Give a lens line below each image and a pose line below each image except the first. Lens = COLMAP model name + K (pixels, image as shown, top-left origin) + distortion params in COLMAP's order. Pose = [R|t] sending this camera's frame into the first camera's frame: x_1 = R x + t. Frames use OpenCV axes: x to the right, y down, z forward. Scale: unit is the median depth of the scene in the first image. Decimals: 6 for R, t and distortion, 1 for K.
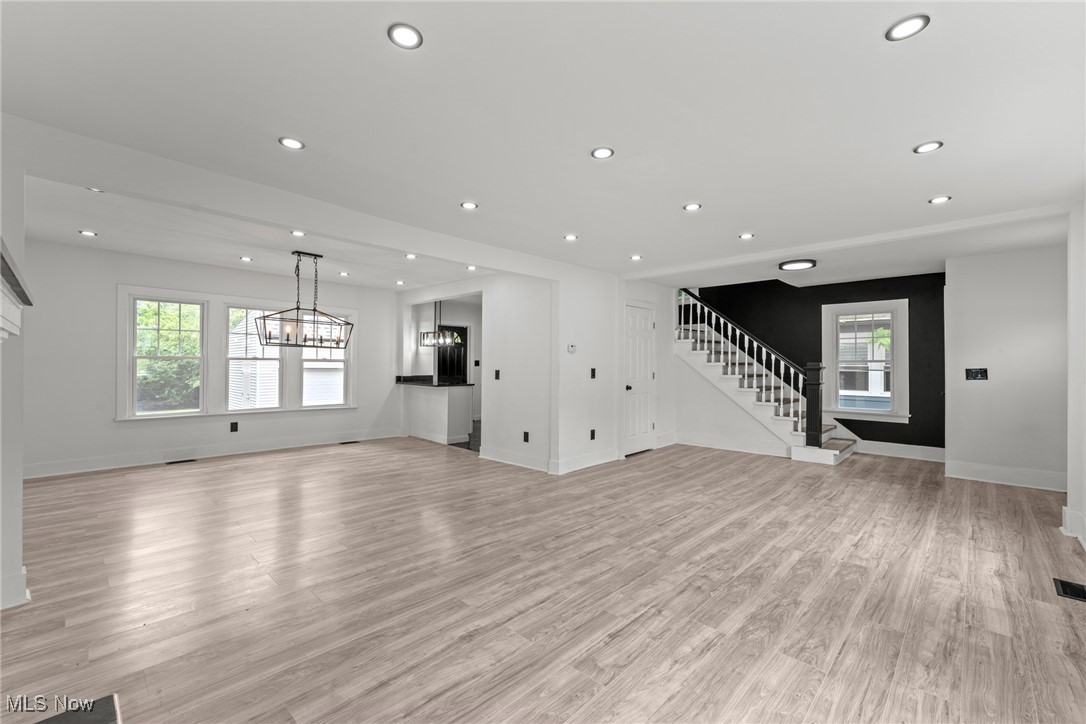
lens RADIAL K [[453.4, 0, 543.0], [0, 453.4, 362.0], [0, 0, 1]] dist [0.000796, -0.000504]
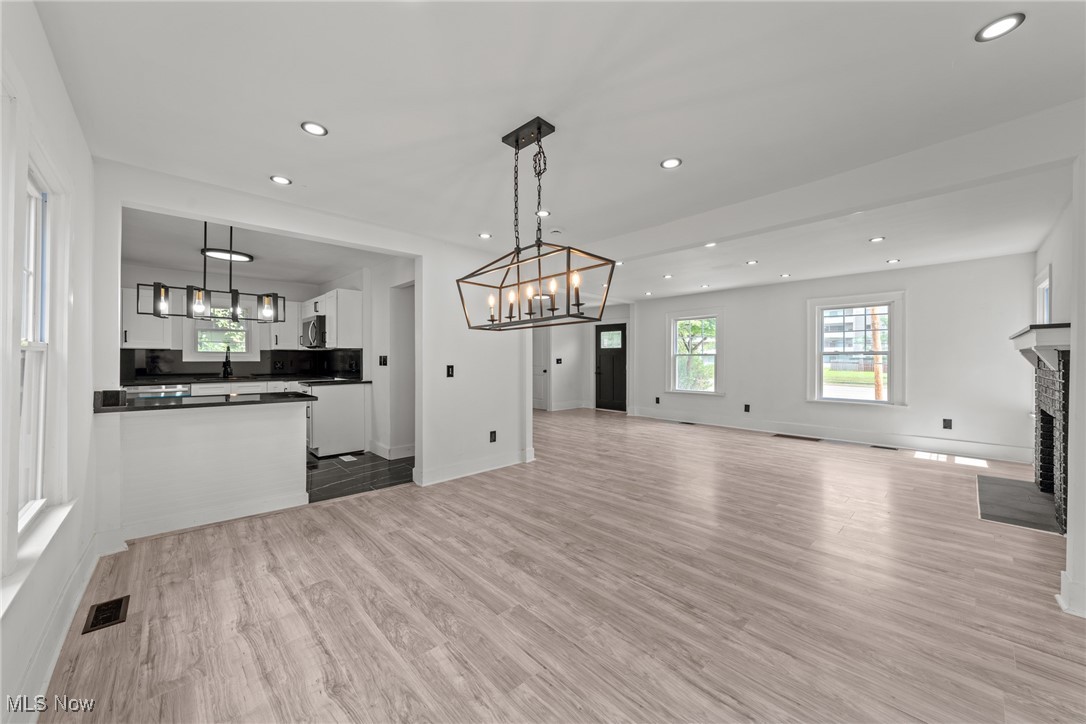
lens RADIAL K [[402.2, 0, 543.2], [0, 402.2, 359.4], [0, 0, 1]] dist [-0.001938, -0.000013]
pose [[0.055430, -0.009592, 0.998417, -1.126941], [-0.006068, 0.999932, 0.009944, -0.000203], [-0.998444, -0.006610, 0.055368, 1.137971]]
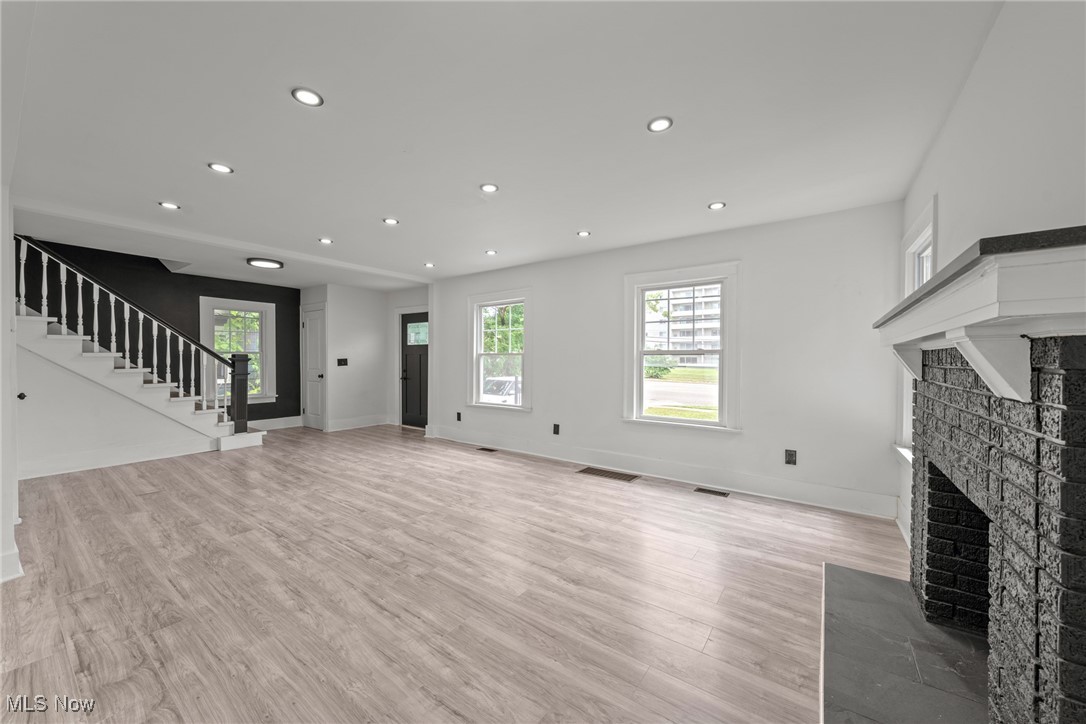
lens RADIAL K [[399.0, 0, 540.2], [0, 399.0, 364.2], [0, 0, 1]] dist [-0.001554, 0.000148]
pose [[-0.134968, -0.021920, 0.990607, -0.583462], [-0.010694, 0.999729, 0.020664, -0.002253], [-0.990792, -0.007804, -0.135166, 0.600331]]
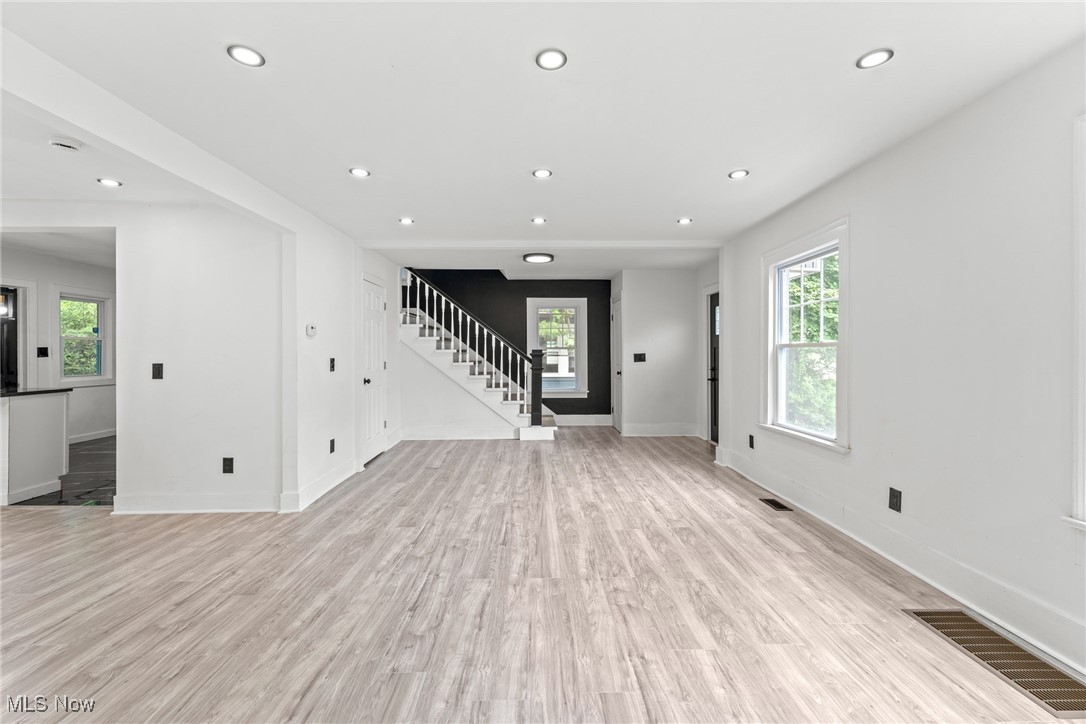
lens RADIAL K [[451.9, 0, 543.3], [0, 451.9, 350.6], [0, 0, 1]] dist [-0.000092, -0.000055]
pose [[0.706232, -0.005407, 0.707960, -0.234031], [0.002263, 0.999983, 0.005380, -0.002165], [-0.707977, -0.002197, 0.706232, 0.297266]]
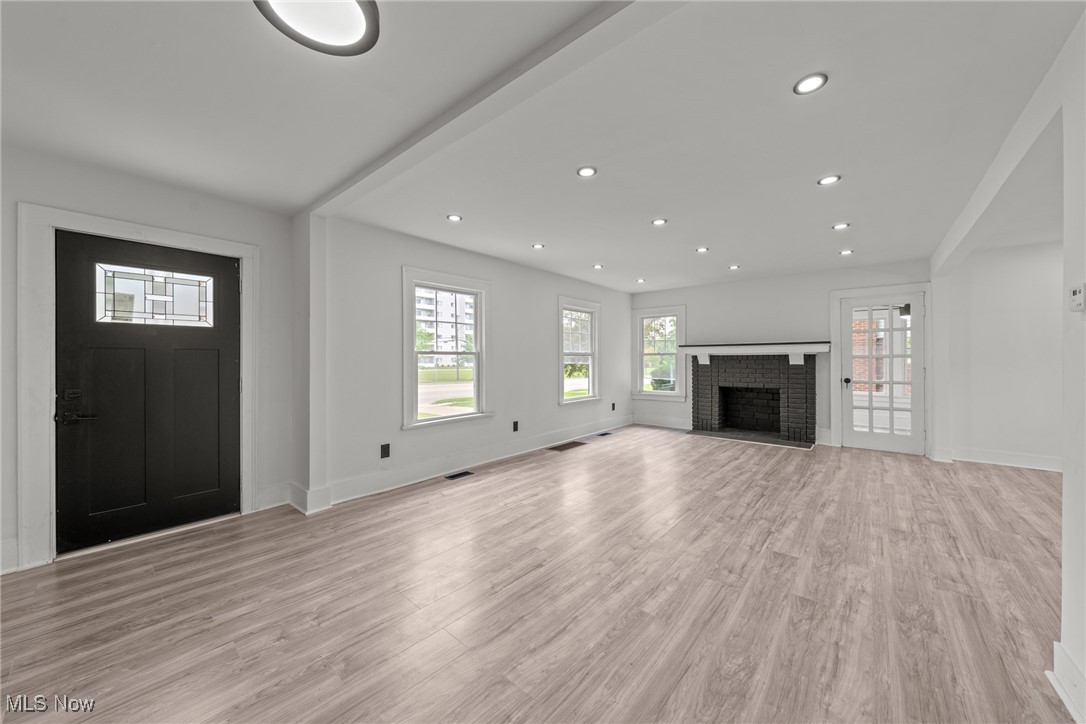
lens RADIAL K [[382.6, 0, 543.0], [0, 382.6, 362.0], [0, 0, 1]] dist [-0.001864, 0.000032]
pose [[-0.998674, -0.005431, -0.051189, 0.537245], [-0.005467, 0.999985, 0.000565, 0.014630], [0.051185, 0.000844, -0.998689, 1.557741]]
